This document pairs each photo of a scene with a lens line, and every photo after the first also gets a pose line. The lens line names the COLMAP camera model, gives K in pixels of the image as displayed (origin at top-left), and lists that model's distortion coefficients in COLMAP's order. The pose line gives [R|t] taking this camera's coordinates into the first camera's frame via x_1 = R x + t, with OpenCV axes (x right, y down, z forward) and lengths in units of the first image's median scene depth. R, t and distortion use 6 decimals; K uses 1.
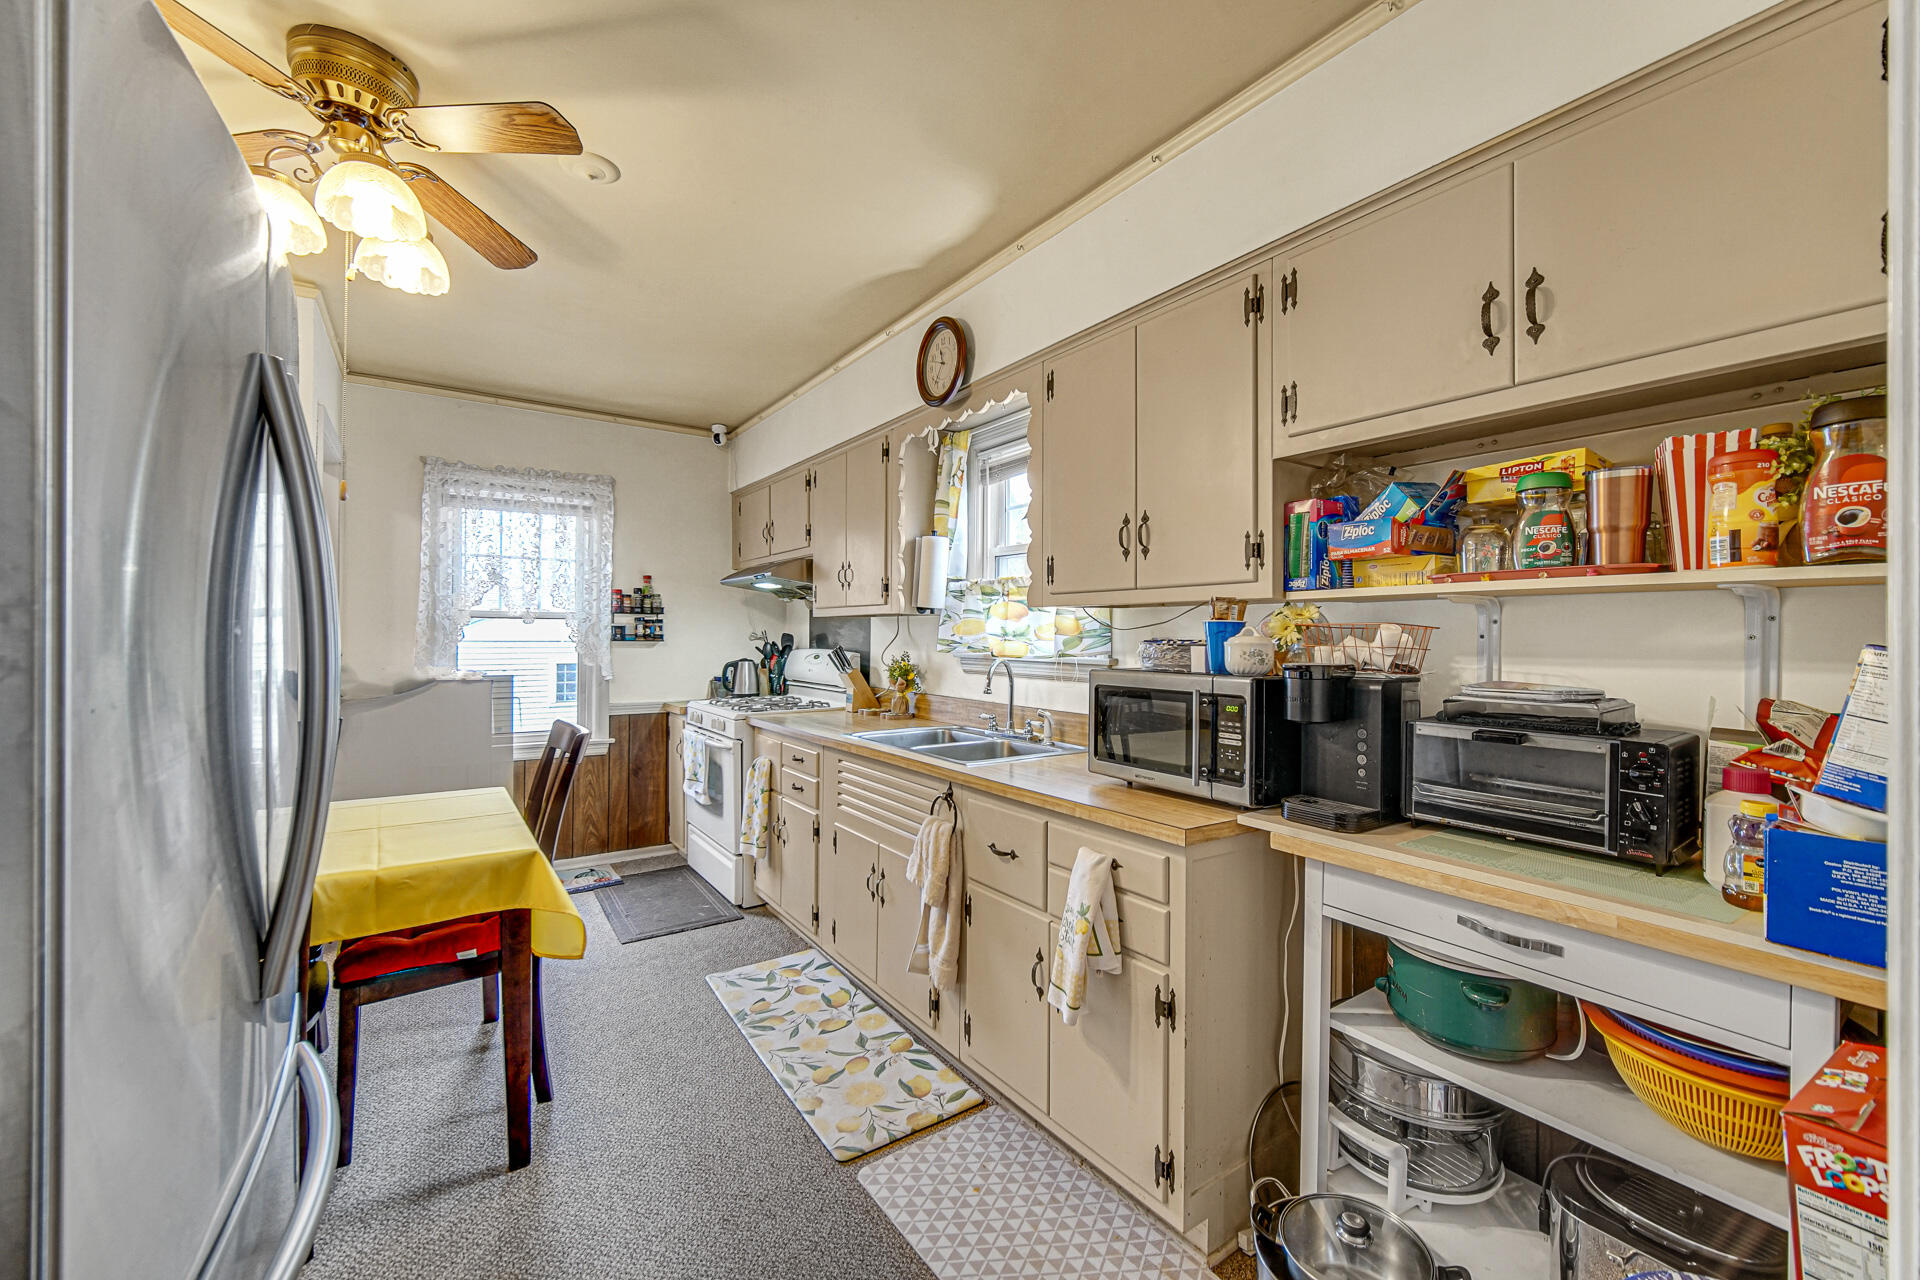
lens RADIAL K [[756.1, 0, 951.0], [0, 756.1, 626.8], [0, 0, 1]] dist [-0.000478, -0.000634]
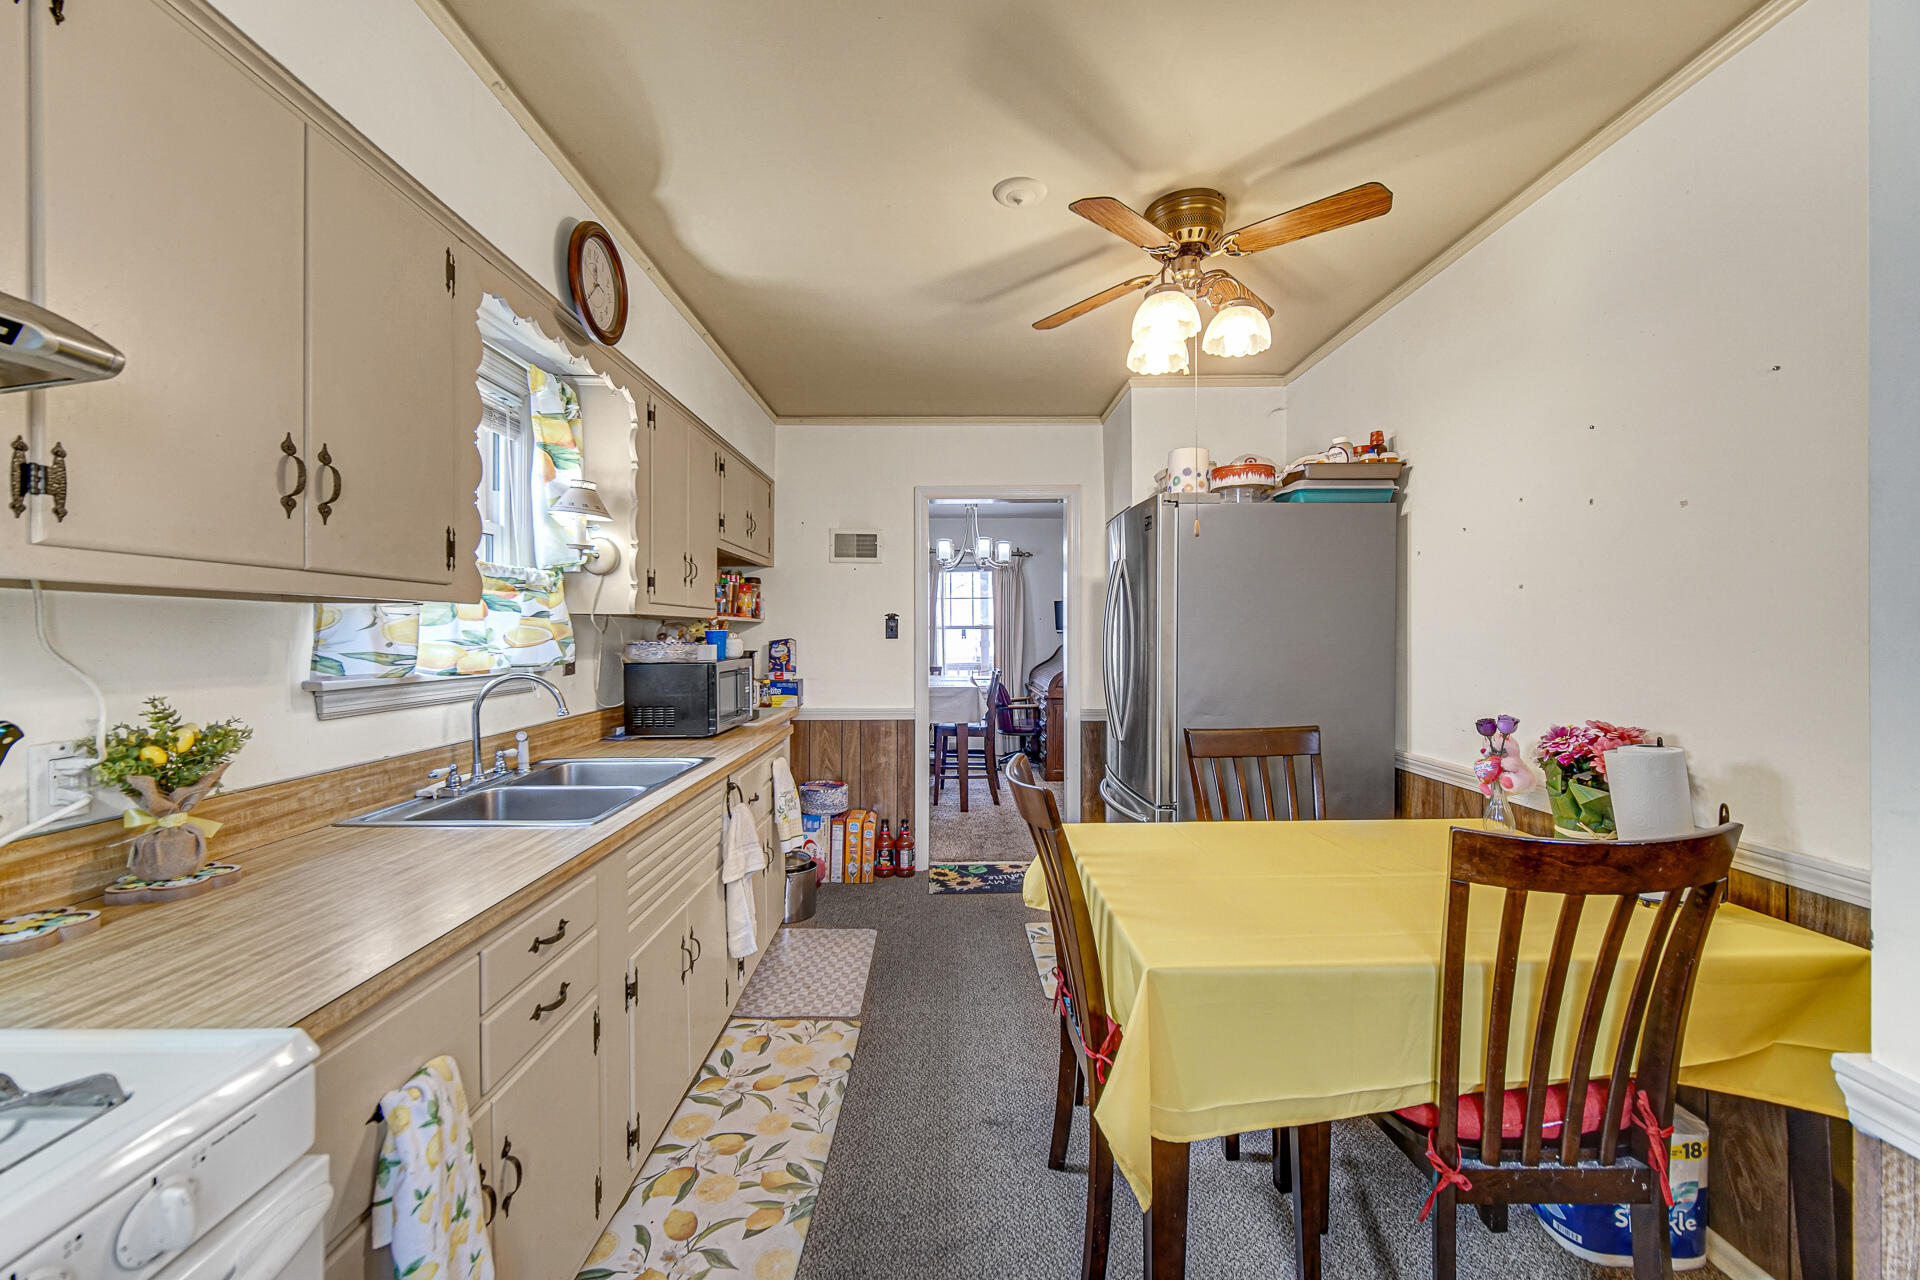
lens RADIAL K [[756.1, 0, 951.3], [0, 756.1, 636.8], [0, 0, 1]] dist [-0.000478, -0.000634]
pose [[-0.826280, -0.003633, 0.563247, -0.848856], [-0.006217, 0.999977, -0.002670, 0.005397], [-0.563225, -0.005708, -0.826284, 1.644543]]
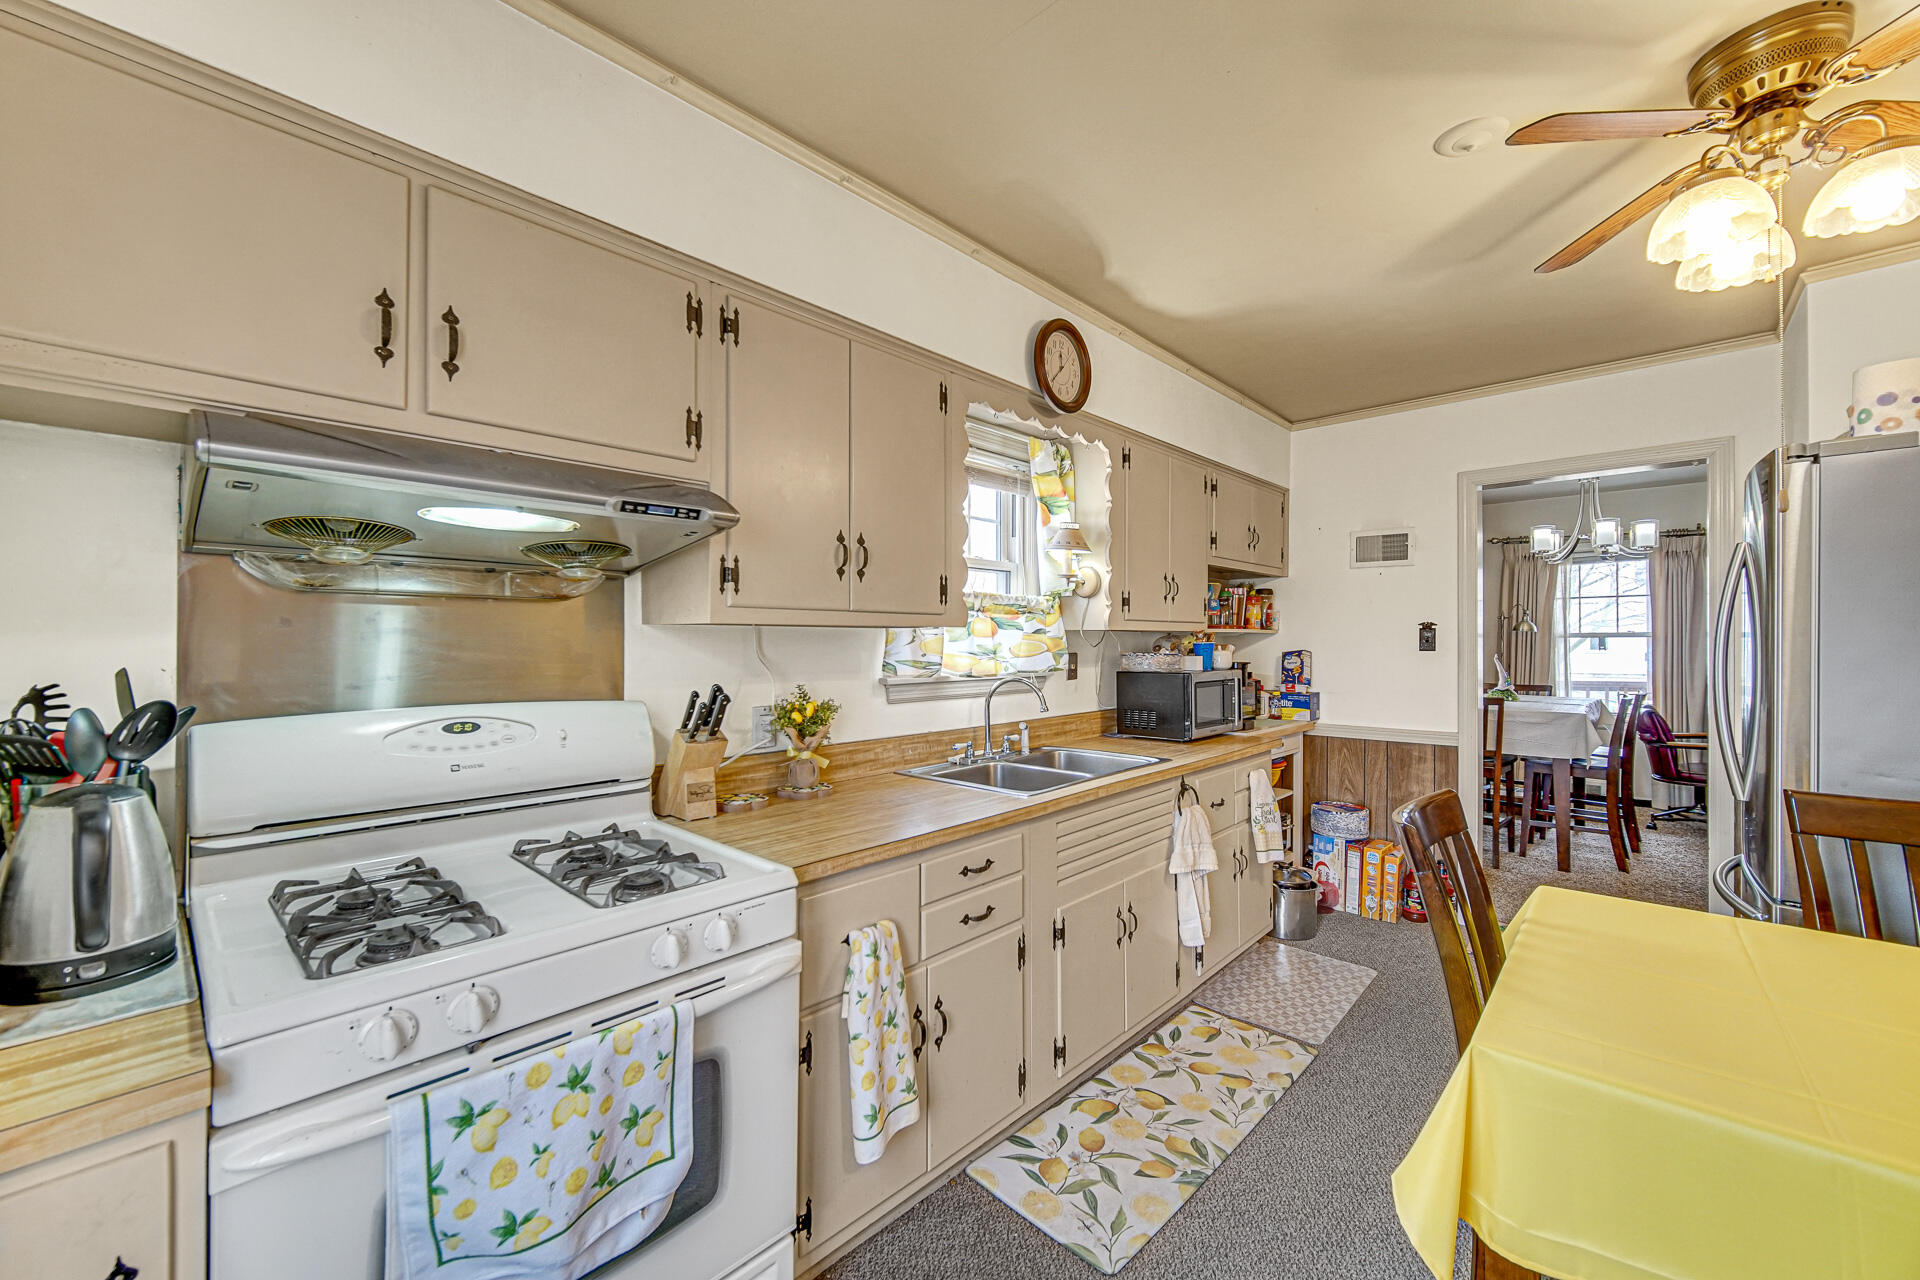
lens RADIAL K [[756.1, 0, 953.2], [0, 756.1, 641.2], [0, 0, 1]] dist [-0.000478, -0.000634]
pose [[-0.212791, -0.002040, 0.977096, -1.047050], [-0.009266, 0.999957, 0.000070, -0.005800], [-0.977054, -0.009039, -0.212801, 1.535639]]
